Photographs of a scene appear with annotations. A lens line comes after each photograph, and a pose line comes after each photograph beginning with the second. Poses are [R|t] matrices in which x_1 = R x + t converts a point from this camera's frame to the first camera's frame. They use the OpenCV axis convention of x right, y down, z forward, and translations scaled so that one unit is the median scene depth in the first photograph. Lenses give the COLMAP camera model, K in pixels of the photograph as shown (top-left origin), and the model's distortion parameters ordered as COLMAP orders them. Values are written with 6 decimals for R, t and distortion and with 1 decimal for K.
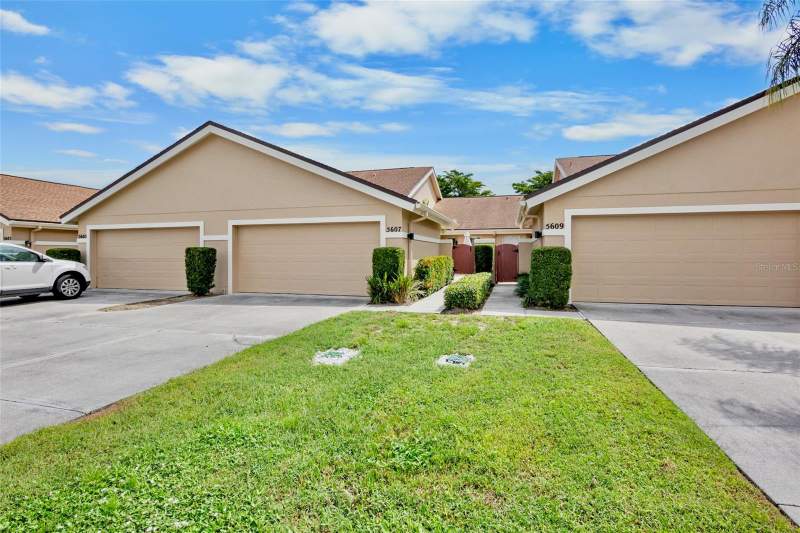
lens RADIAL K [[393.6, 0, 400.4], [0, 393.6, 252.9], [0, 0, 1]] dist [-0.034445, -0.000154]
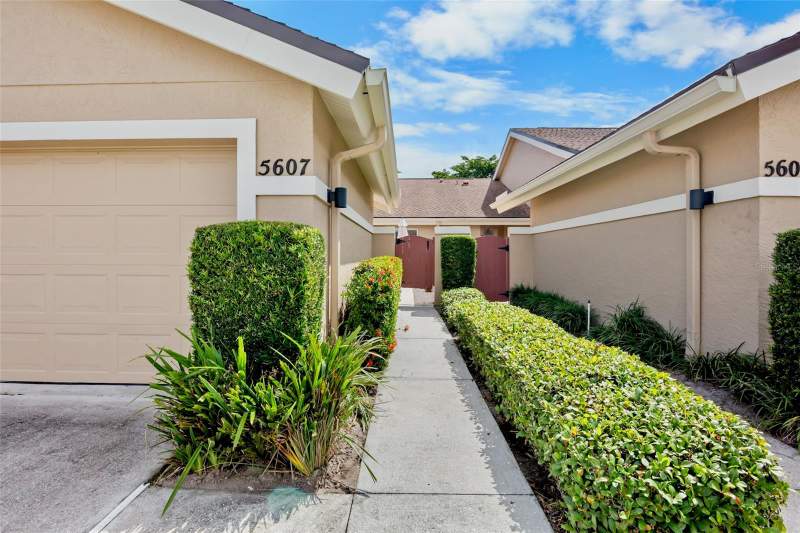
lens RADIAL K [[393.6, 0, 400.4], [0, 393.6, 252.9], [0, 0, 1]] dist [-0.034445, -0.000154]
pose [[0.964701, 0.004958, 0.263299, -0.009547], [-0.004291, 0.999986, -0.003110, 0.006128], [-0.263311, 0.001871, 0.964709, 0.686254]]
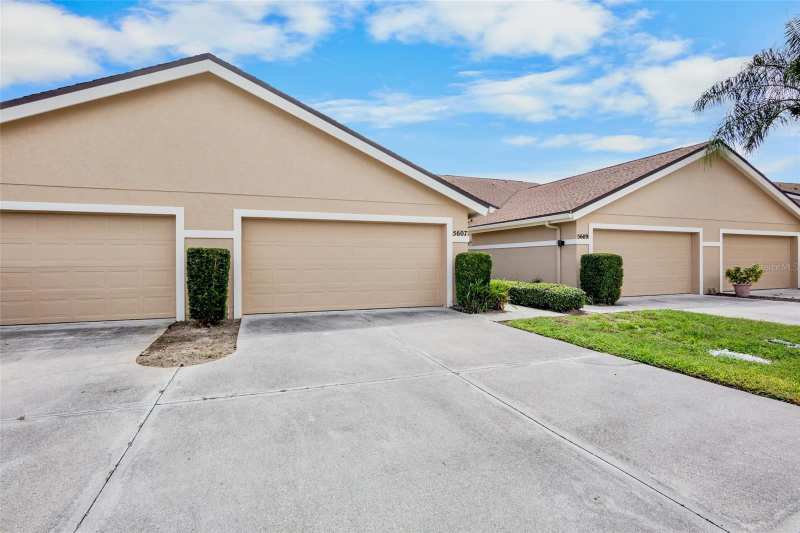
lens RADIAL K [[393.6, 0, 400.4], [0, 393.6, 252.9], [0, 0, 1]] dist [-0.034445, -0.000154]
pose [[0.798220, 0.007528, 0.602319, -0.696632], [-0.005719, 0.999972, -0.004919, -0.007125], [-0.602339, 0.000482, 0.798241, 0.331305]]
